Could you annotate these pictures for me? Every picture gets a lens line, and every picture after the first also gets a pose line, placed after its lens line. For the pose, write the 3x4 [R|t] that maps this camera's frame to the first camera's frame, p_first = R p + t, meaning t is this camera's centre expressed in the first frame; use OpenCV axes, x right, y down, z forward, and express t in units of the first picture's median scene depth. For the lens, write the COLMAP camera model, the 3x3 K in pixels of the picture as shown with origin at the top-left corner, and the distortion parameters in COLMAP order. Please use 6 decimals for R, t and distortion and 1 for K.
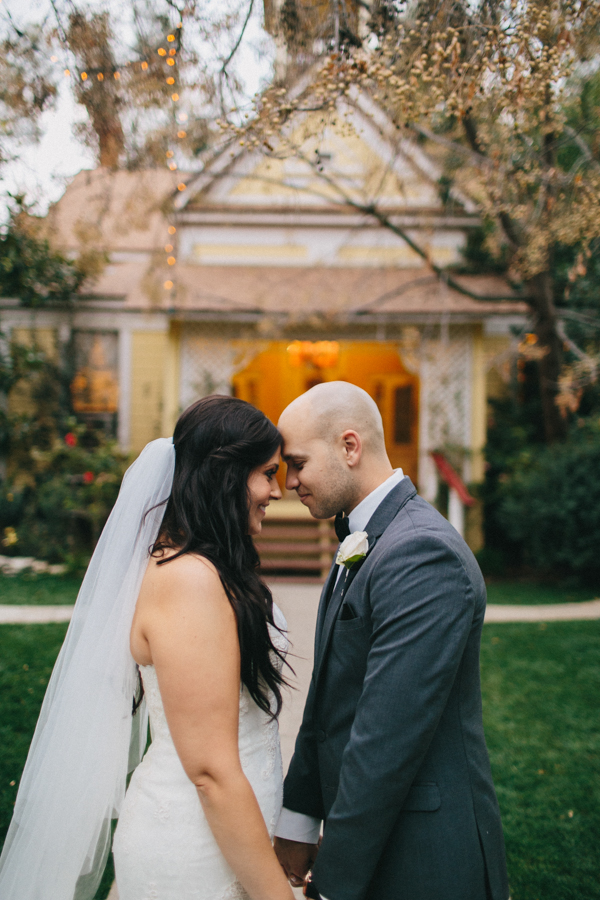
lens RADIAL K [[880.7, 0, 304.9], [0, 880.7, 444.2], [0, 0, 1]] dist [0.007999, 0.000000]
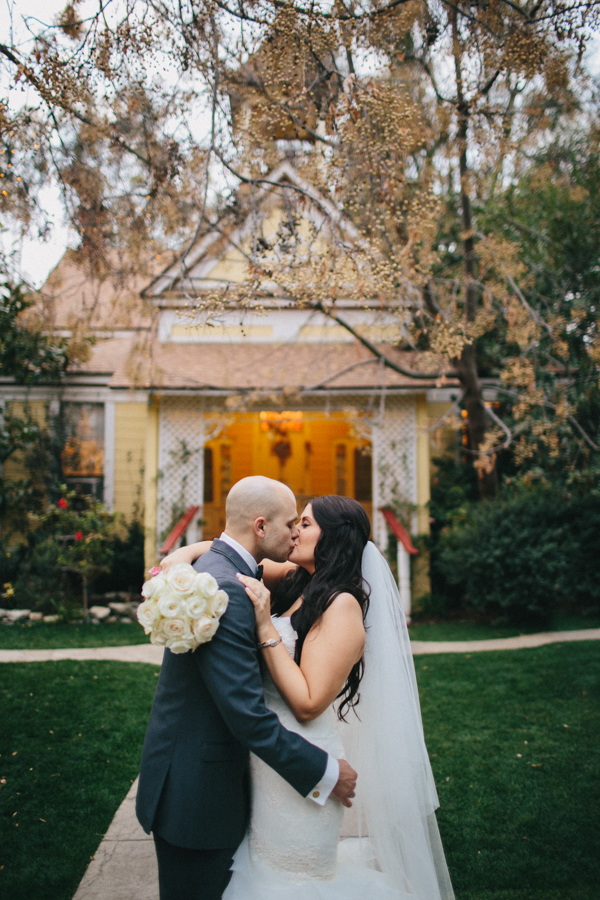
lens RADIAL K [[904.5, 0, 297.8], [0, 904.5, 442.2], [0, 0, 1]] dist [0.023333, 0.000000]
pose [[0.999820, -0.016392, 0.009539, 0.027222], [0.016958, 0.997892, -0.062648, -0.005083], [-0.008492, 0.062798, 0.997990, -0.169930]]
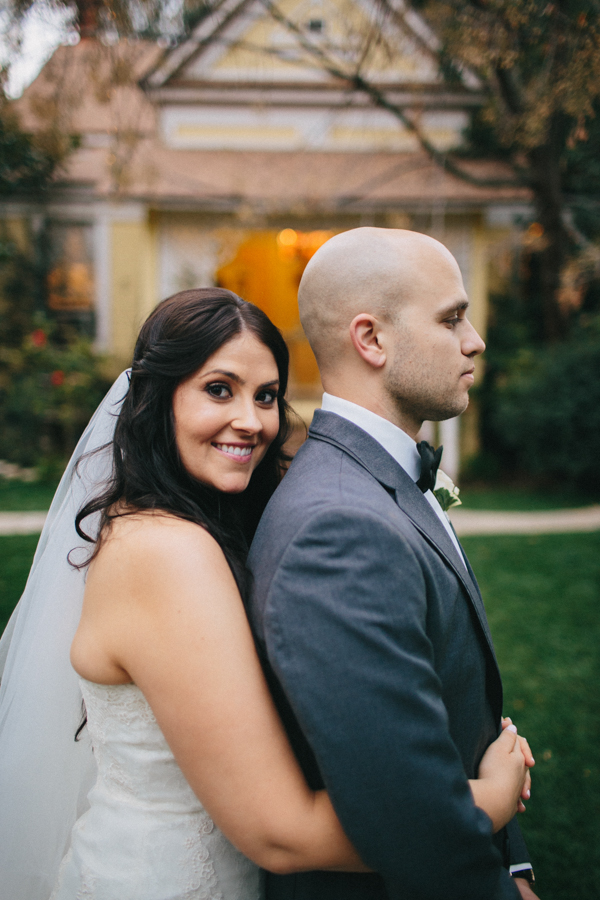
lens RADIAL K [[880.7, 0, 299.4], [0, 880.7, 443.2], [0, 0, 1]] dist [0.007999, 0.000000]
pose [[0.999918, 0.003063, -0.012422, 0.022703], [-0.001633, 0.993531, 0.113550, -0.000742], [0.012690, -0.113520, 0.993455, 0.053541]]
